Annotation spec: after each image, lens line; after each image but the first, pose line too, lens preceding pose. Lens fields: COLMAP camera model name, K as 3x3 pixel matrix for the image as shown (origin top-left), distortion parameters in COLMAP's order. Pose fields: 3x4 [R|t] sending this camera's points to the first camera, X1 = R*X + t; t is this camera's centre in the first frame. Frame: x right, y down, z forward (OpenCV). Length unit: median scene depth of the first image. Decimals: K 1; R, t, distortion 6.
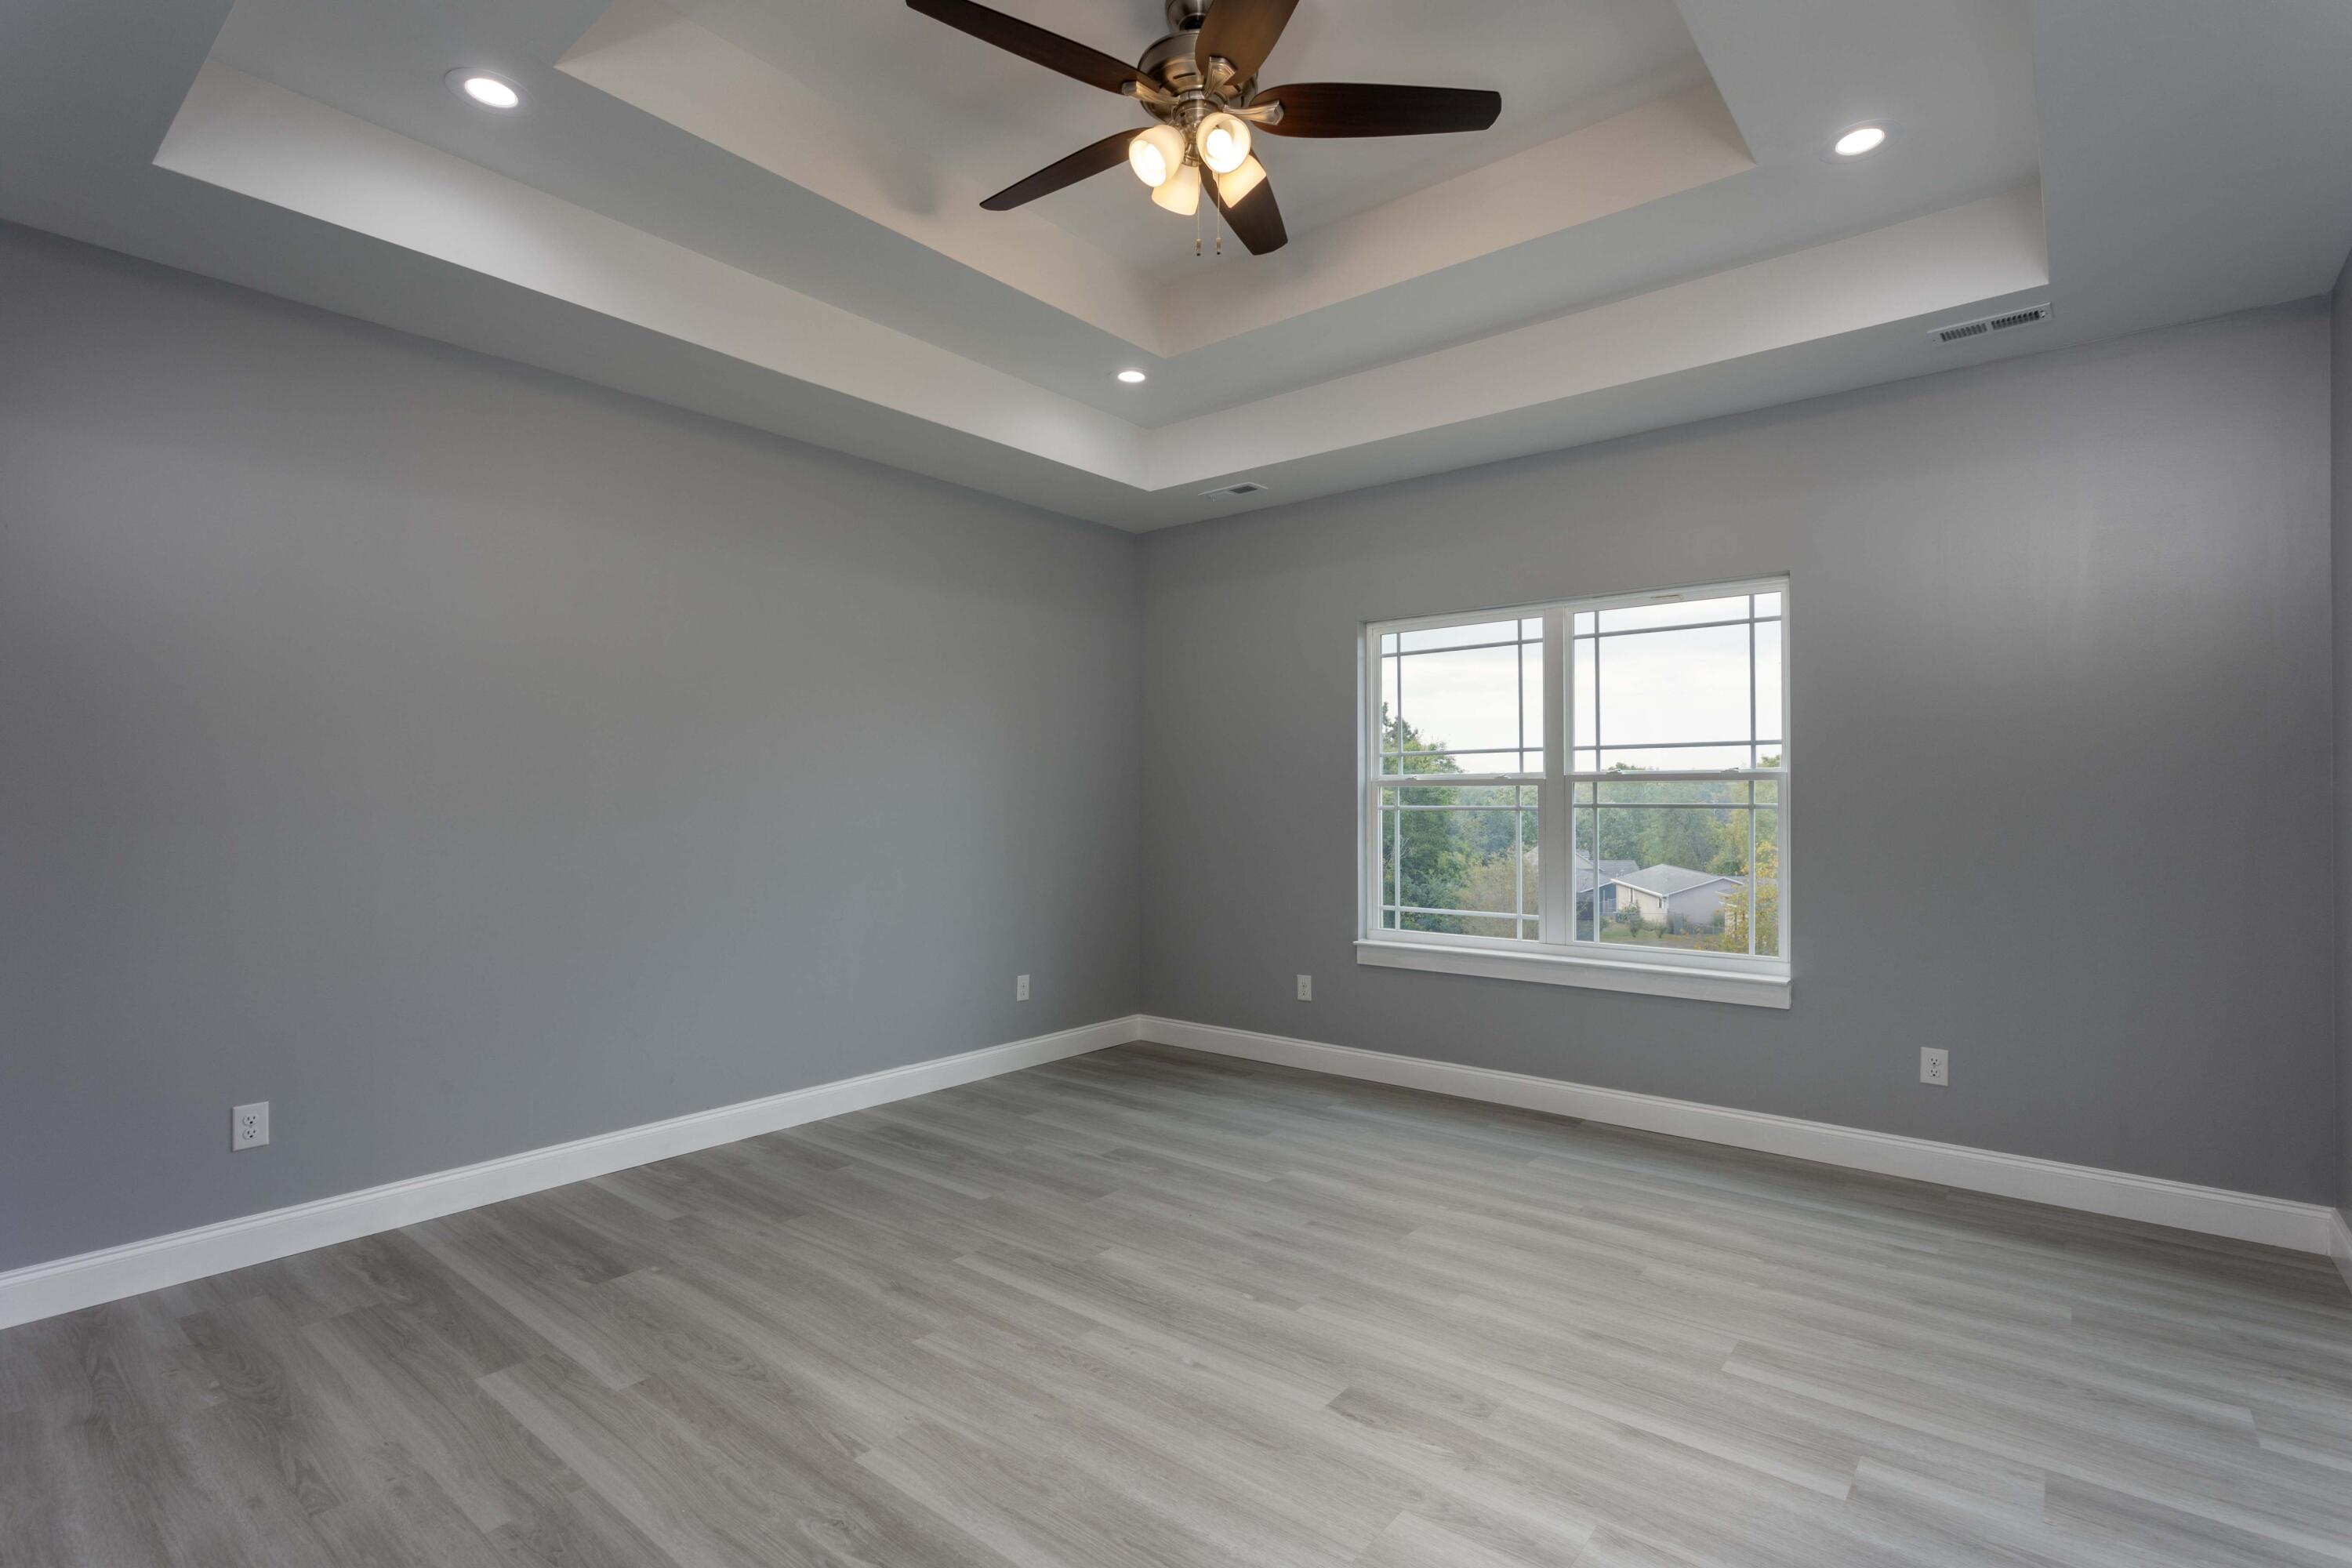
lens RADIAL K [[1119.0, 0, 1176.0], [0, 1119.0, 784.0], [0, 0, 1]] dist [0.020369, -0.000038]
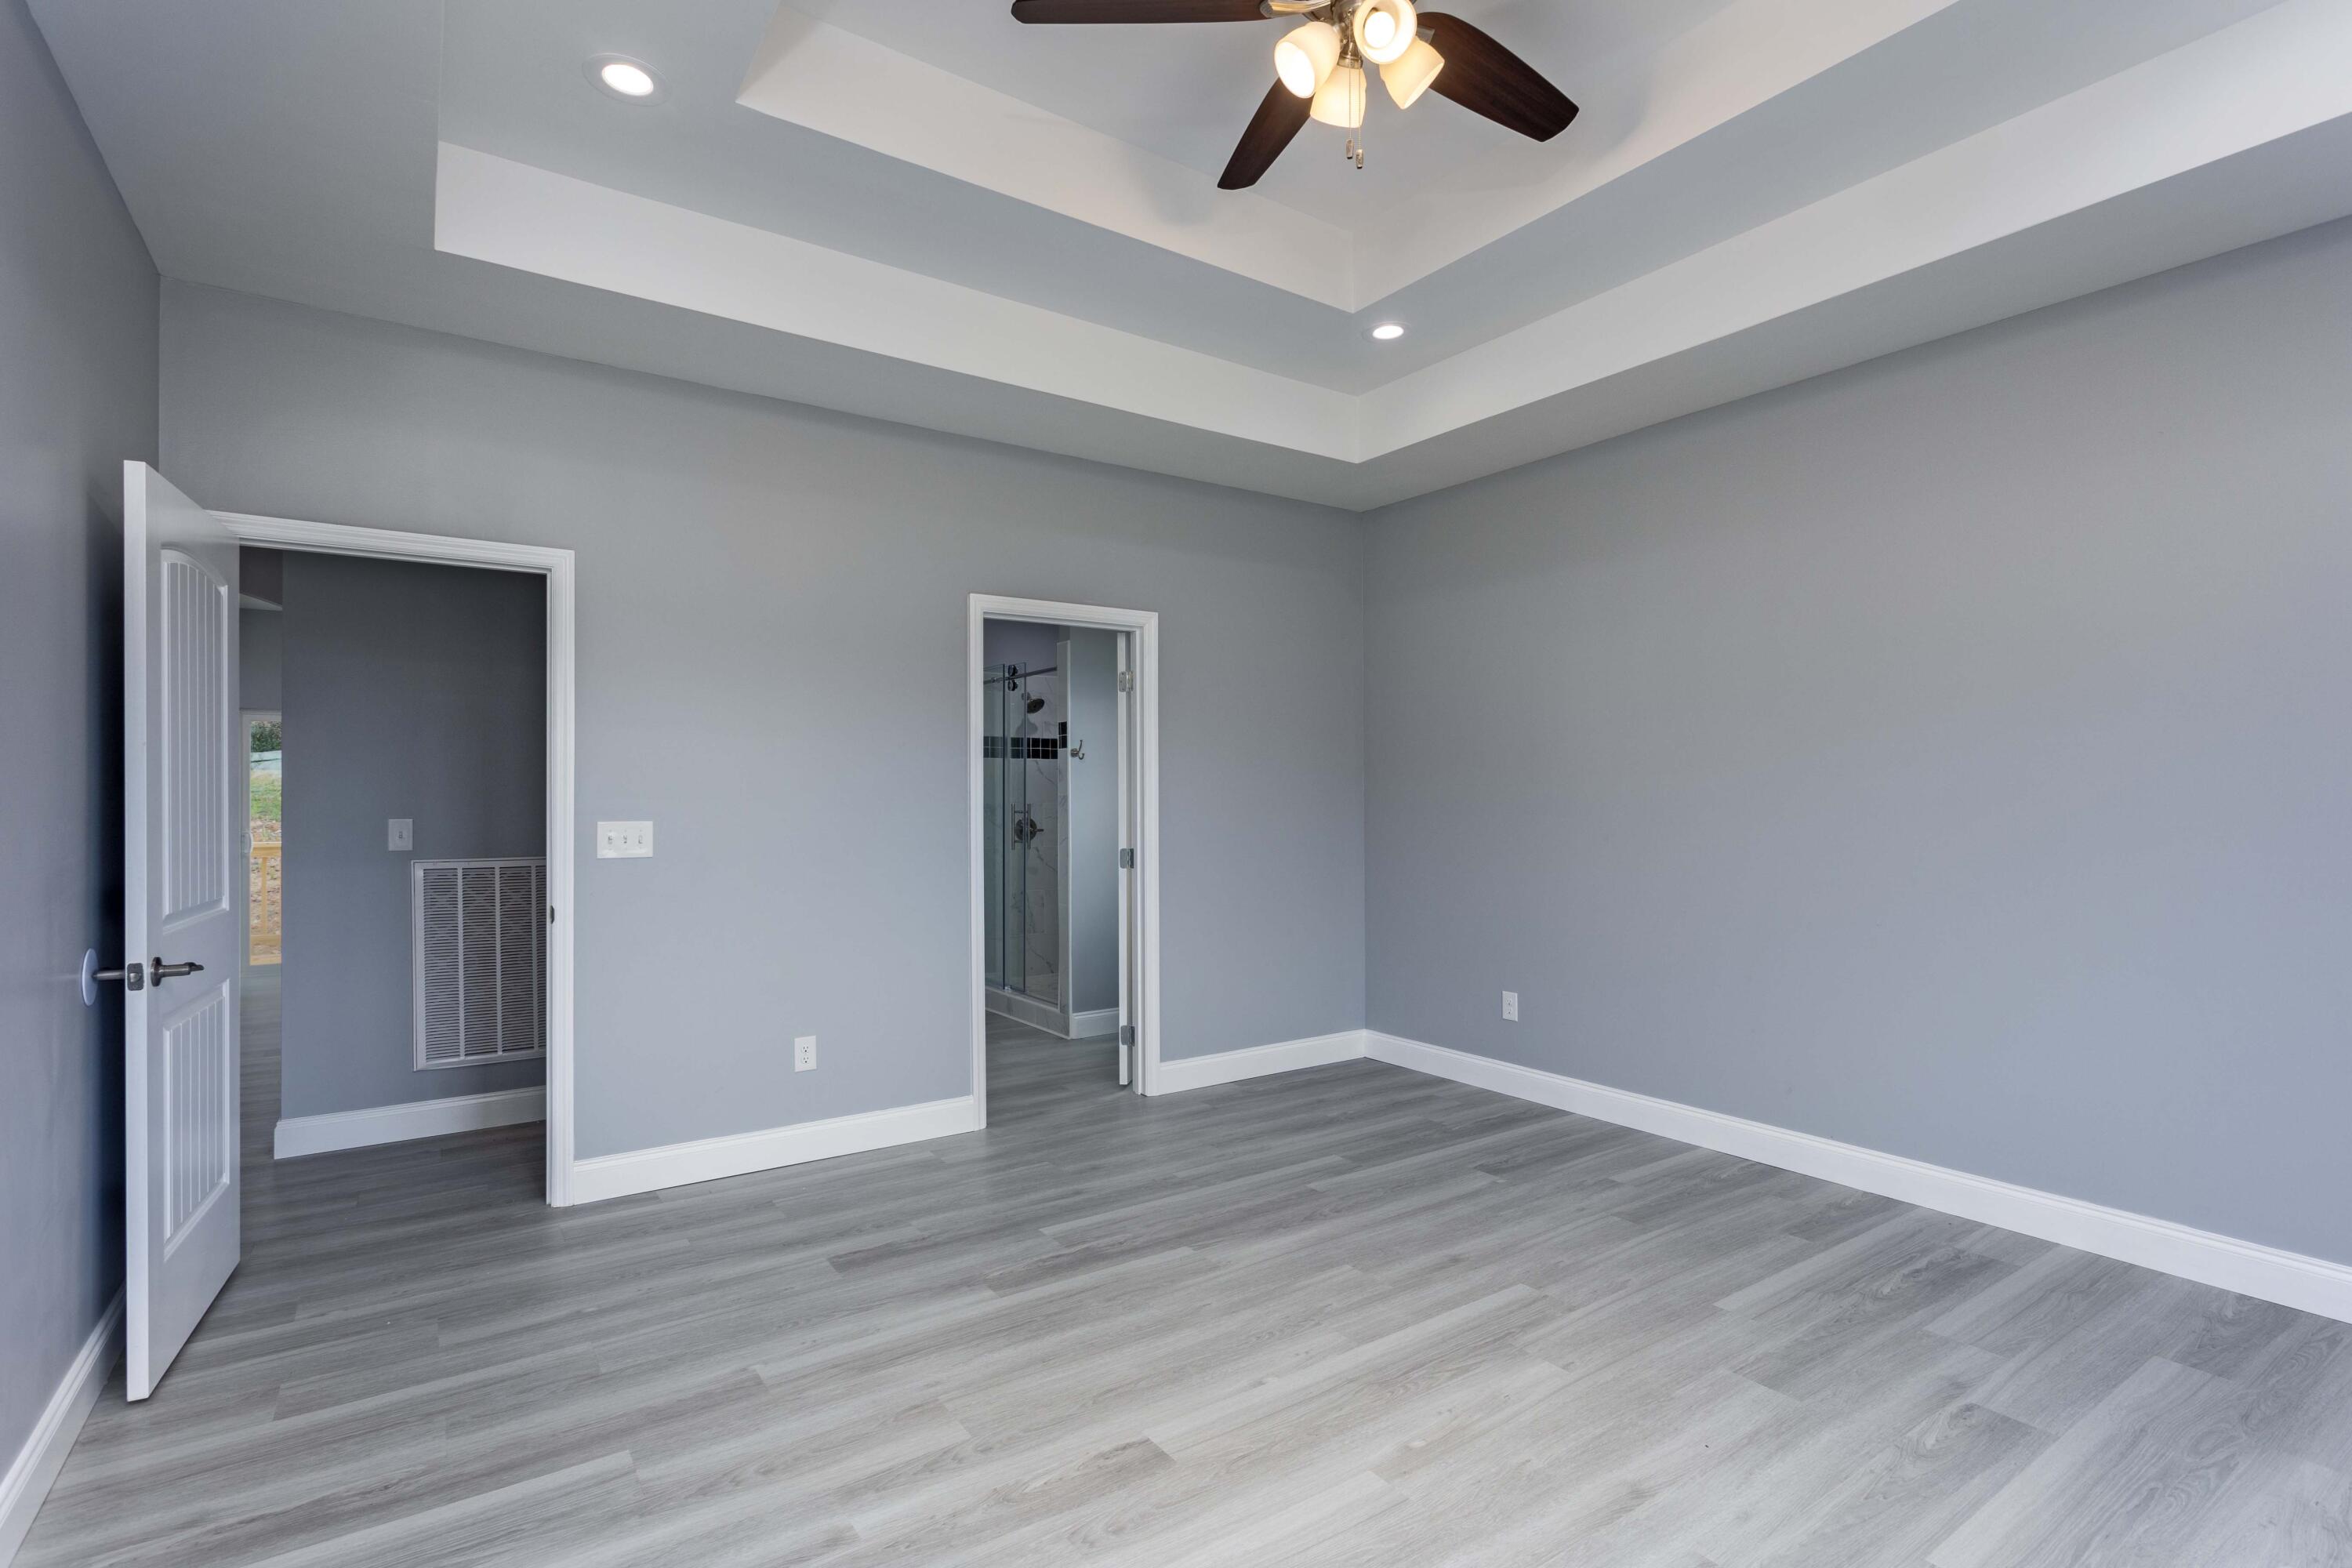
lens RADIAL K [[1101.1, 0, 1176.0], [0, 1101.1, 784.0], [0, 0, 1]] dist [0.004106, -0.000523]
pose [[-0.274617, -0.013933, -0.961453, 0.807471], [0.014575, 0.999720, -0.018651, 0.014552], [0.961443, -0.019135, -0.274337, 1.012051]]
